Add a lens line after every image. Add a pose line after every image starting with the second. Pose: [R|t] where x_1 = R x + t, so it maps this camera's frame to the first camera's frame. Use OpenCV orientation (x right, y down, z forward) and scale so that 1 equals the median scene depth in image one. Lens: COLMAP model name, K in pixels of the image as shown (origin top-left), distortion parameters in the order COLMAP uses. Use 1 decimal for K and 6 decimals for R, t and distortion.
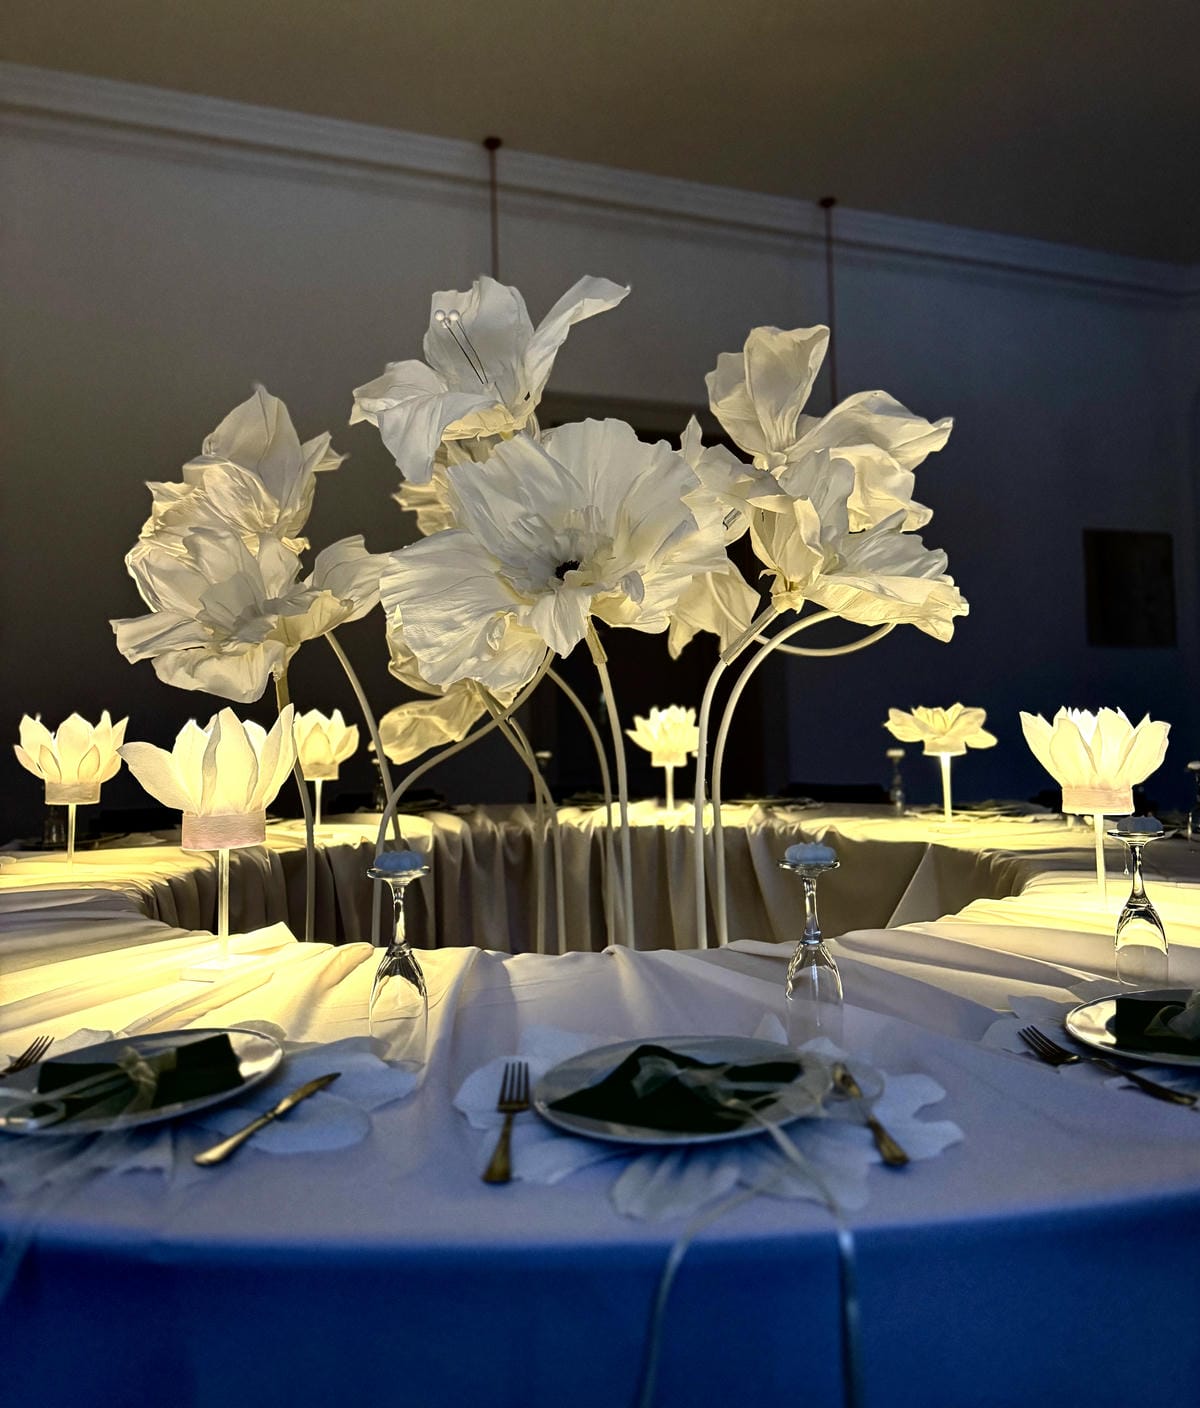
lens RADIAL K [[1158.8, 0, 619.7], [0, 1158.8, 636.6], [0, 0, 1]] dist [0.169336, -0.266682]
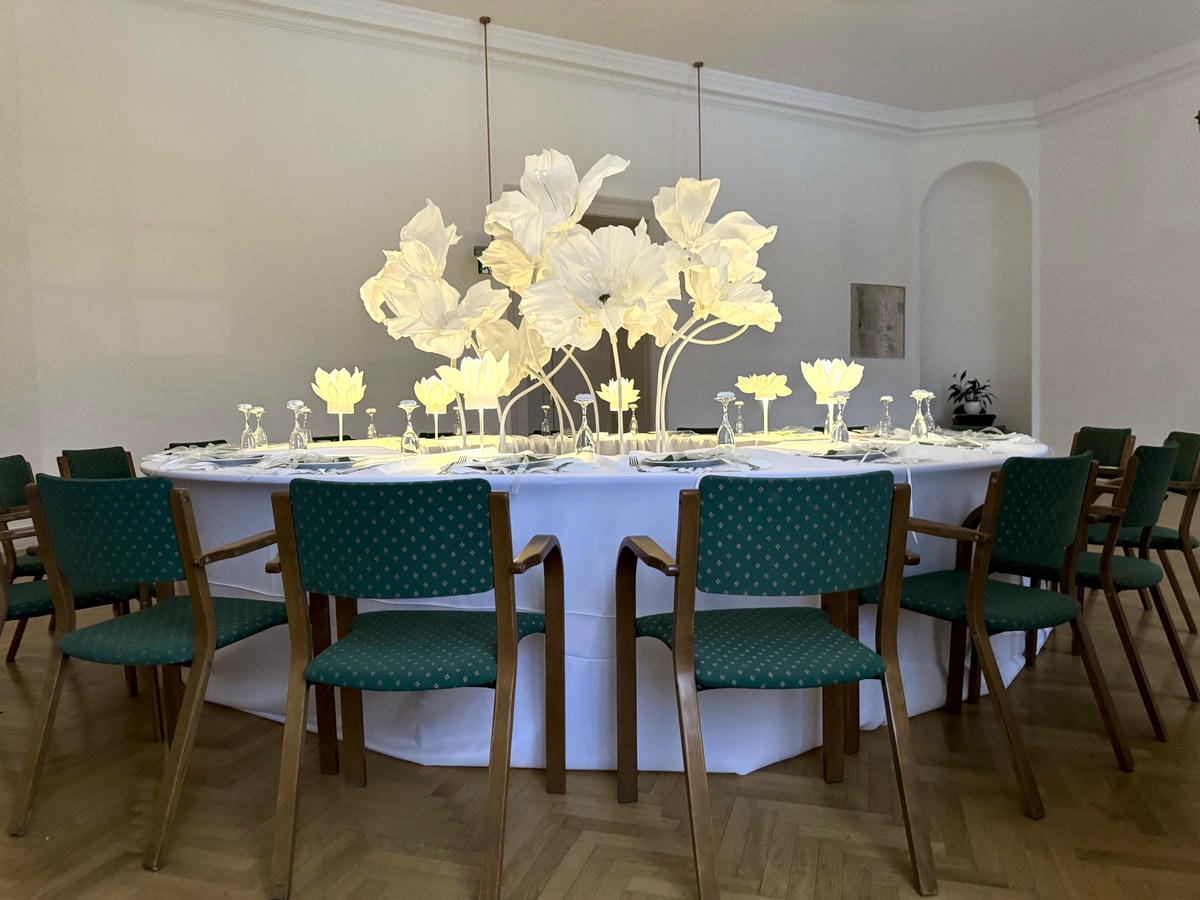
lens RADIAL K [[851.7, 0, 600.0], [0, 851.7, 450.0], [0, 0, 1]] dist [0.170107, -0.188933]
pose [[0.996134, -0.001246, 0.087834, -0.169427], [-0.007922, 0.994551, 0.103951, 0.052269], [-0.087485, -0.104245, 0.990696, -0.548053]]
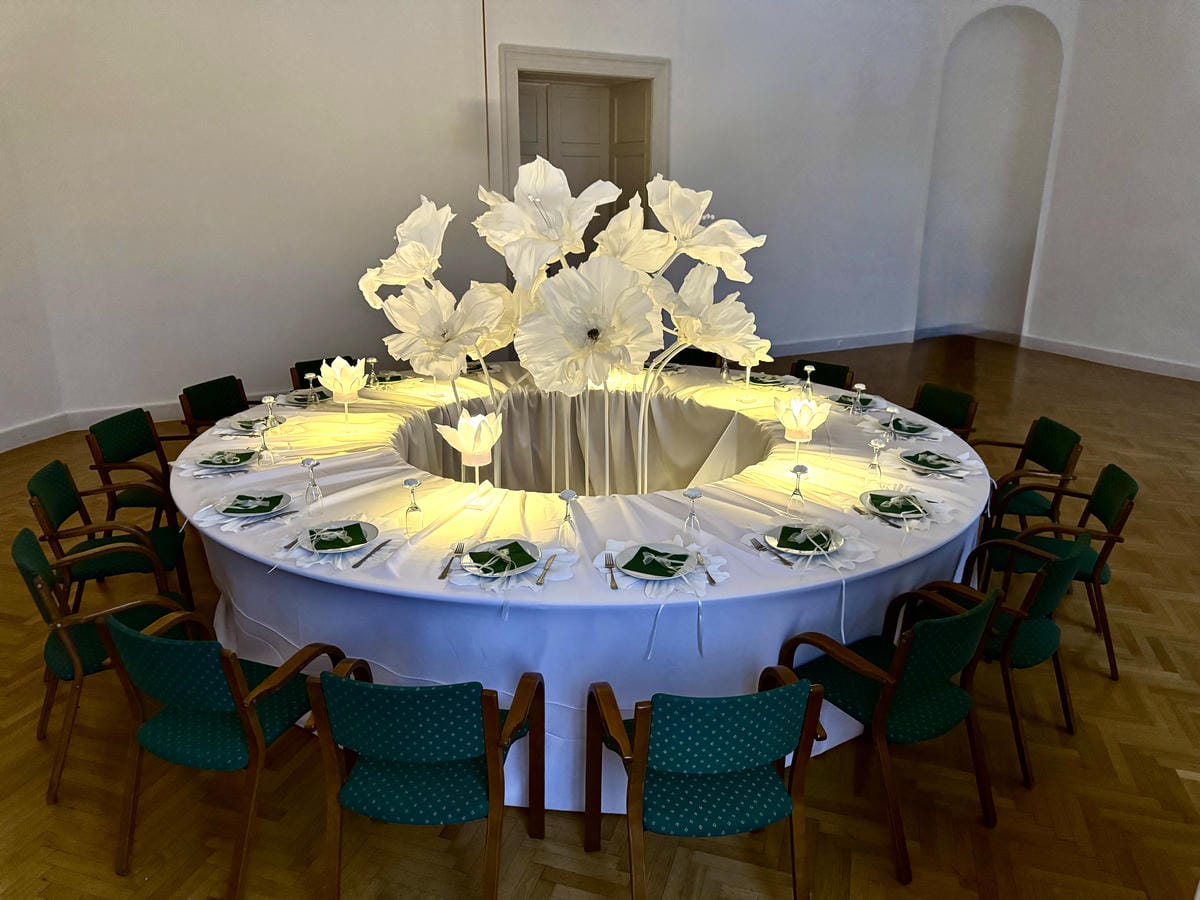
lens RADIAL K [[851.7, 0, 600.0], [0, 851.7, 450.0], [0, 0, 1]] dist [0.170107, -0.188933]
pose [[0.995945, 0.004119, 0.089874, -0.158582], [-0.035866, 0.934318, 0.354633, -0.384807], [-0.082510, -0.356418, 0.930676, -0.583452]]
